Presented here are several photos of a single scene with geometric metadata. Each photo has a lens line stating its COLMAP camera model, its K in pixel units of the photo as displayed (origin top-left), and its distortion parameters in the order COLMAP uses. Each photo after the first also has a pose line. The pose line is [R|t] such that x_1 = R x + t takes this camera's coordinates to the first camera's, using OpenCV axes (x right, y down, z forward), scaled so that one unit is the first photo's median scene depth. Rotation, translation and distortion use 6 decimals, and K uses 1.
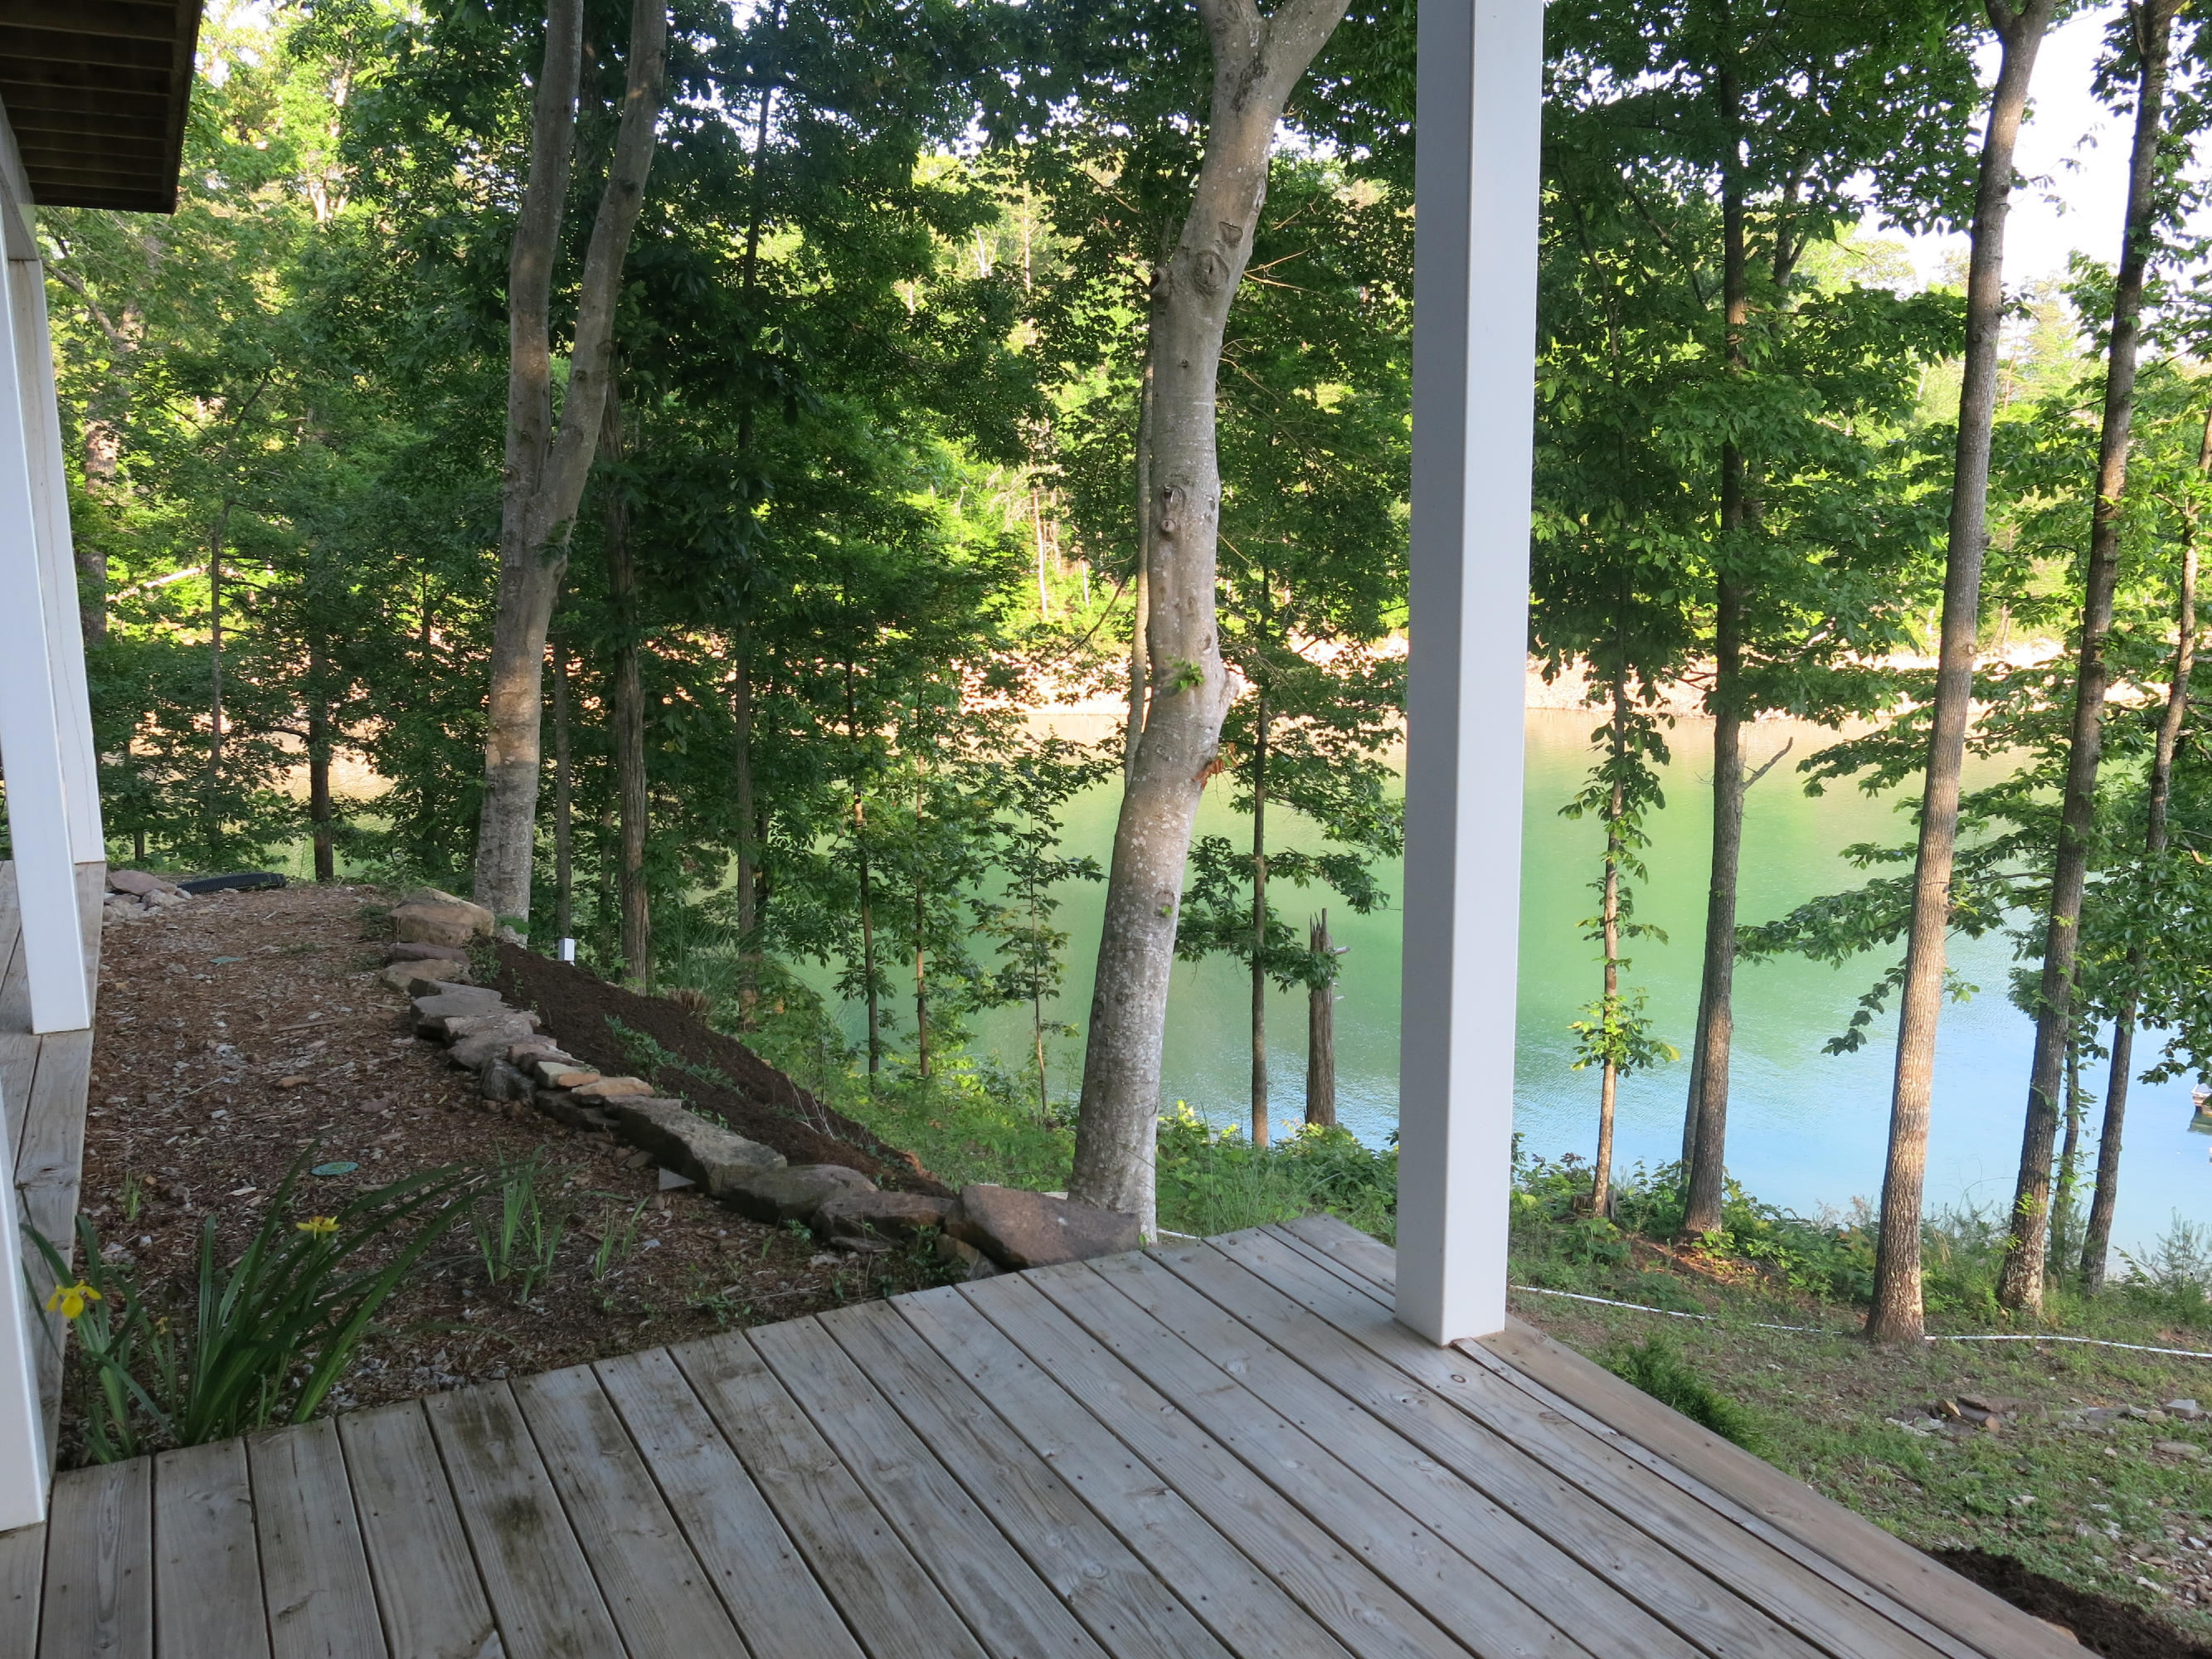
lens RADIAL K [[1835.6, 0, 1101.3], [0, 1835.6, 844.7], [0, 0, 1]] dist [-0.002001, 0.006090]
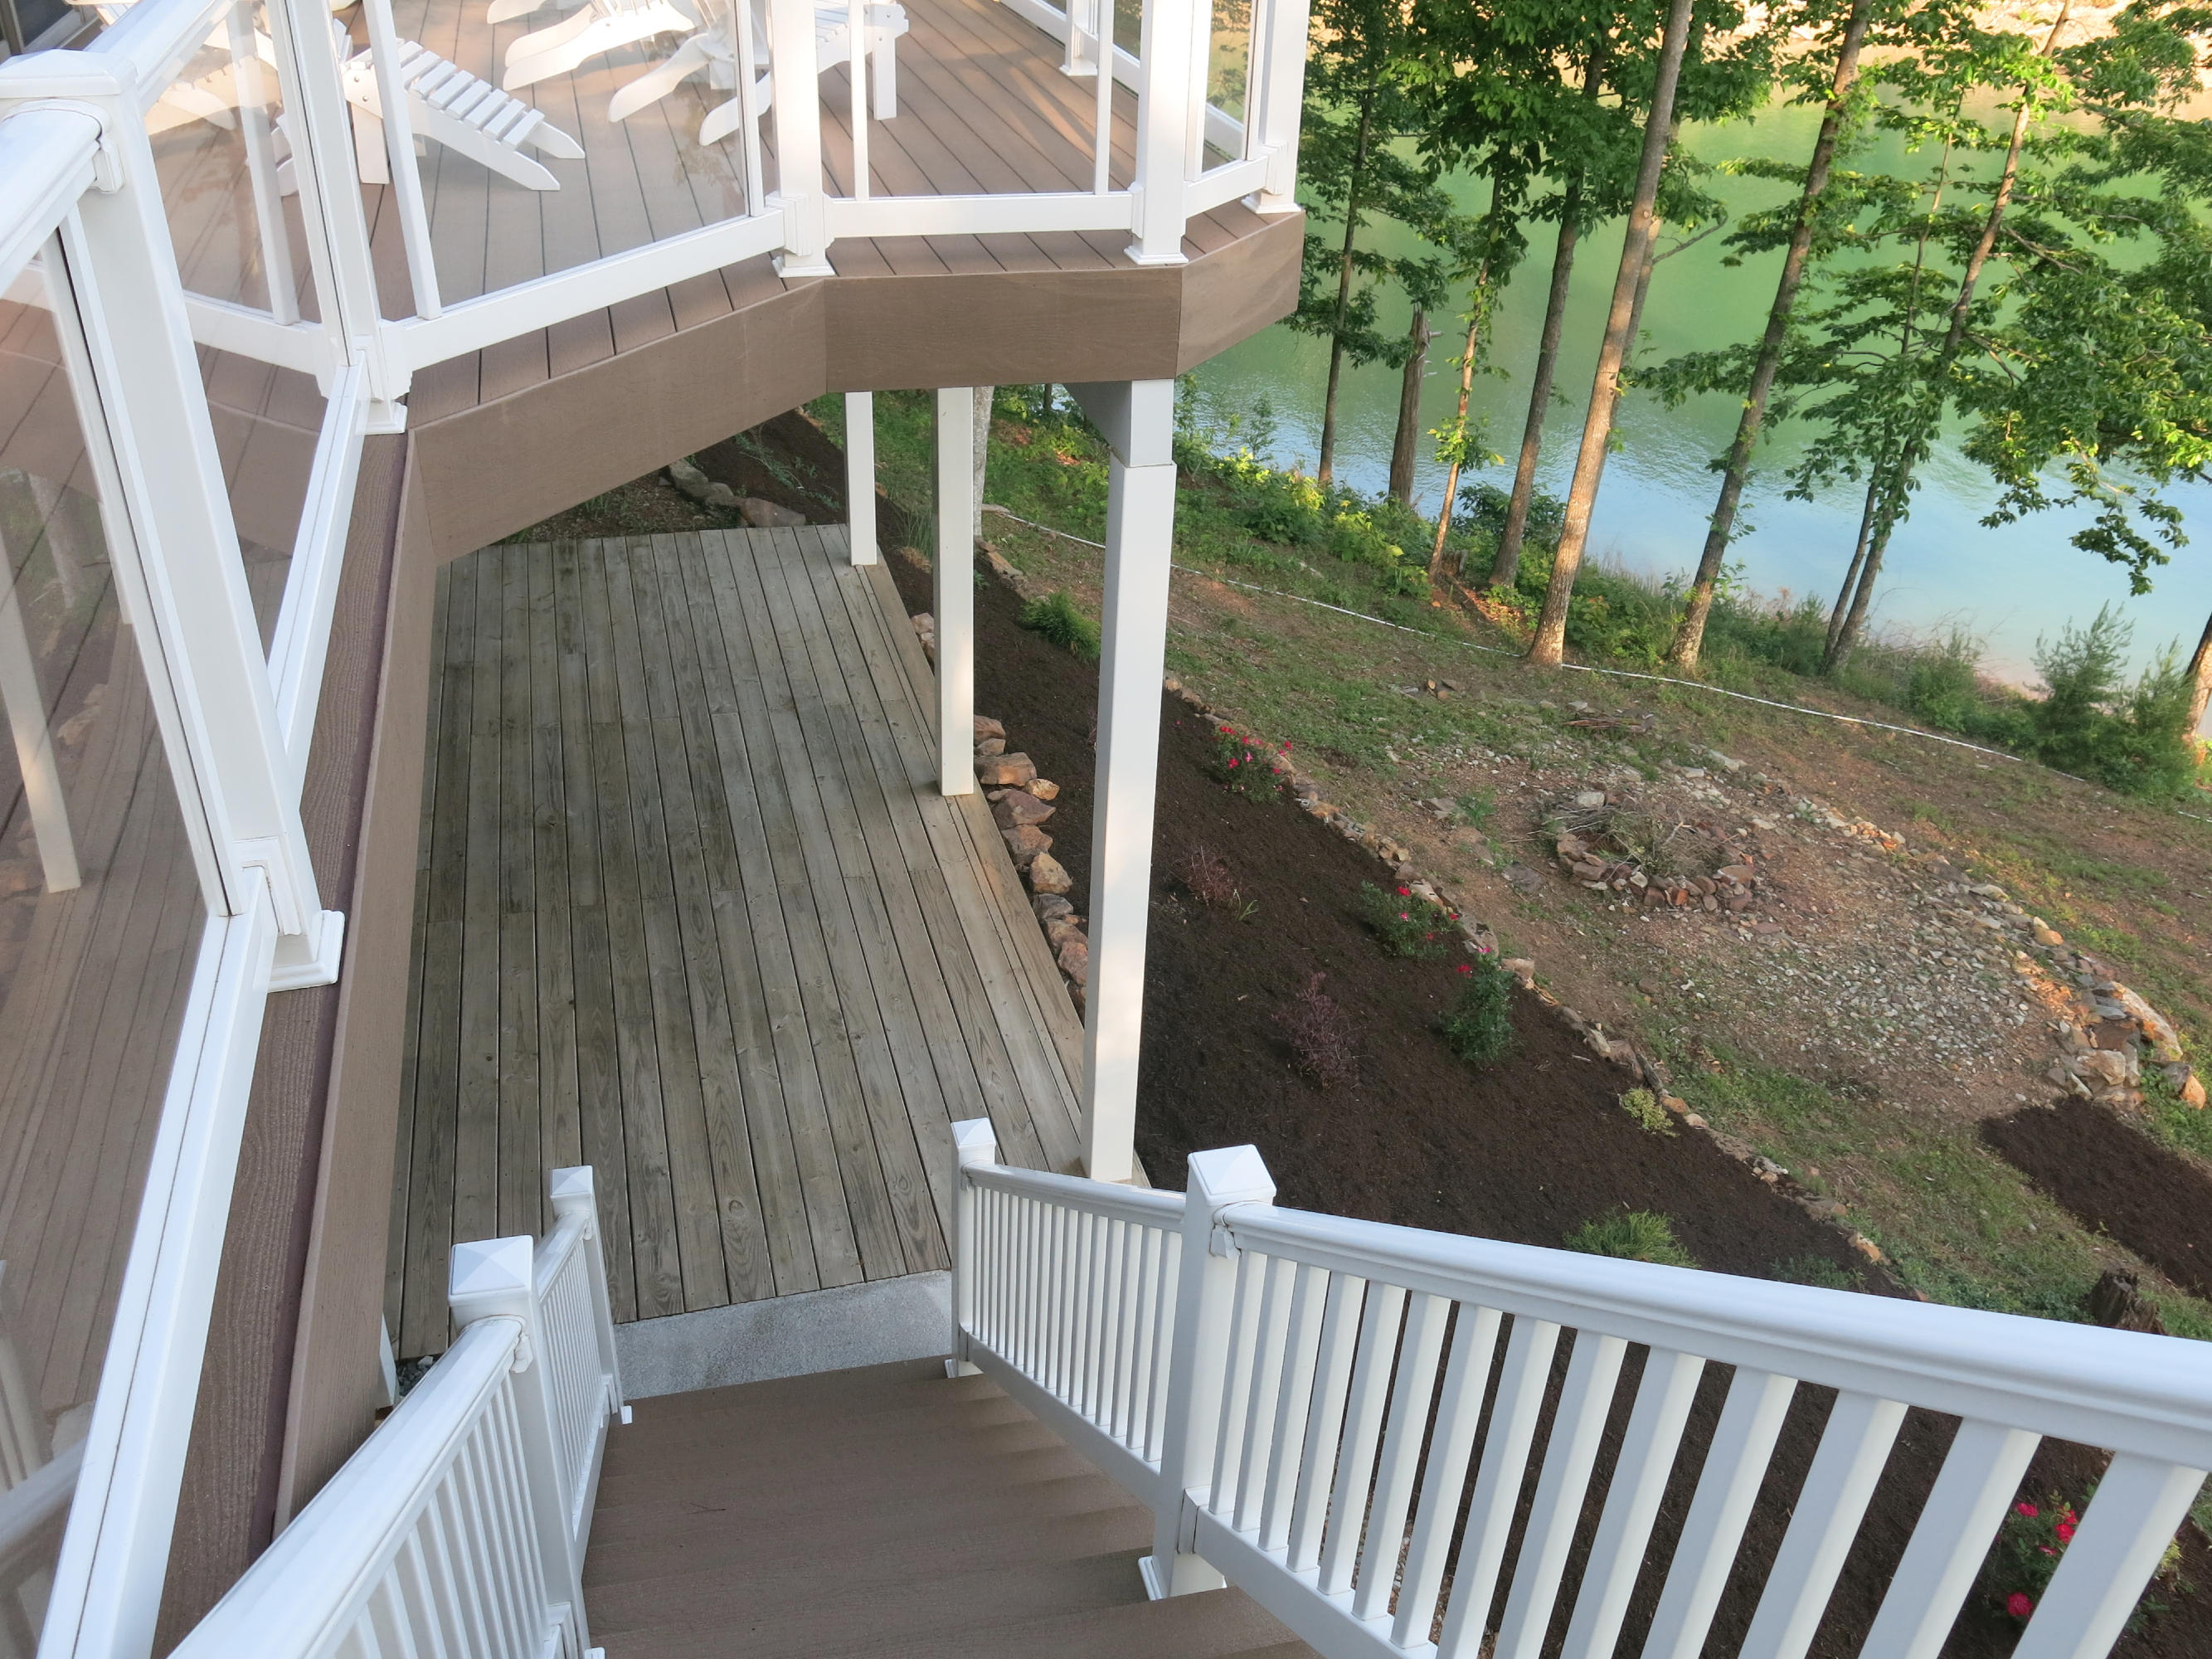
lens RADIAL K [[1835.6, 0, 1100.4], [0, 1835.6, 827.3], [0, 0, 1]] dist [-0.002001, 0.006090]
pose [[0.978244, 0.148303, -0.145067, 0.256724], [-0.086400, 0.926979, 0.365027, -0.114478], [0.188609, -0.344552, 0.919625, -0.453104]]
